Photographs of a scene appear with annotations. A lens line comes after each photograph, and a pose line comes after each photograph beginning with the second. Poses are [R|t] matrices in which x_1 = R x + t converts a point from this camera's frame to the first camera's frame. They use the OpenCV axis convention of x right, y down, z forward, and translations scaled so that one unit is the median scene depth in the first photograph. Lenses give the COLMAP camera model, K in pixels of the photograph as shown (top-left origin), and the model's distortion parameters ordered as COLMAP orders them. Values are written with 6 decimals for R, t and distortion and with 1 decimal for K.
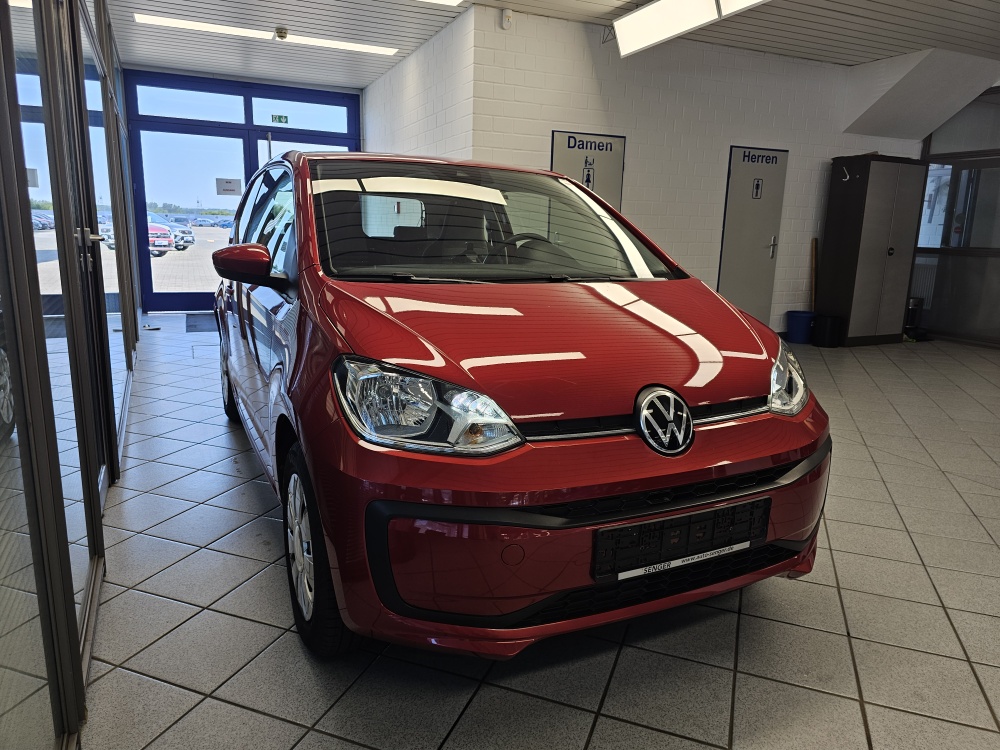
lens RADIAL K [[674.8, 0, 503.0], [0, 674.8, 373.1], [0, 0, 1]] dist [0.040709, -0.041712]
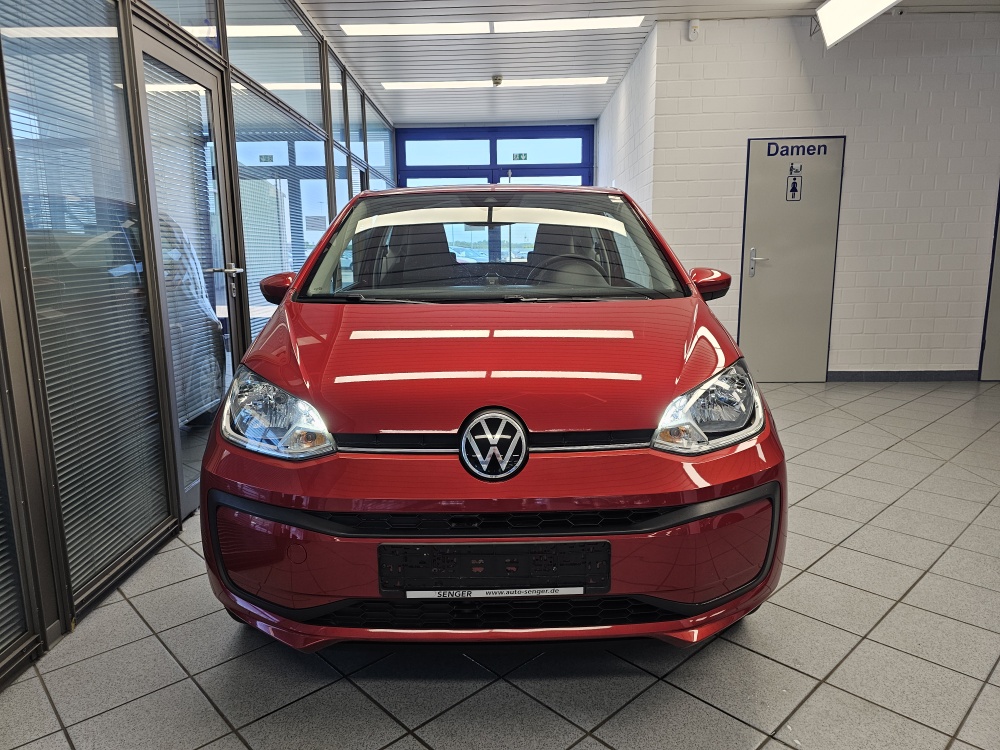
lens RADIAL K [[674.8, 0, 499.0], [0, 674.8, 376.4], [0, 0, 1]] dist [0.040709, -0.041712]
pose [[0.897063, 0.040279, -0.440062, 0.183922], [-0.053758, 0.998388, -0.018202, -0.002515], [0.438620, 0.039986, 0.897783, 0.038383]]
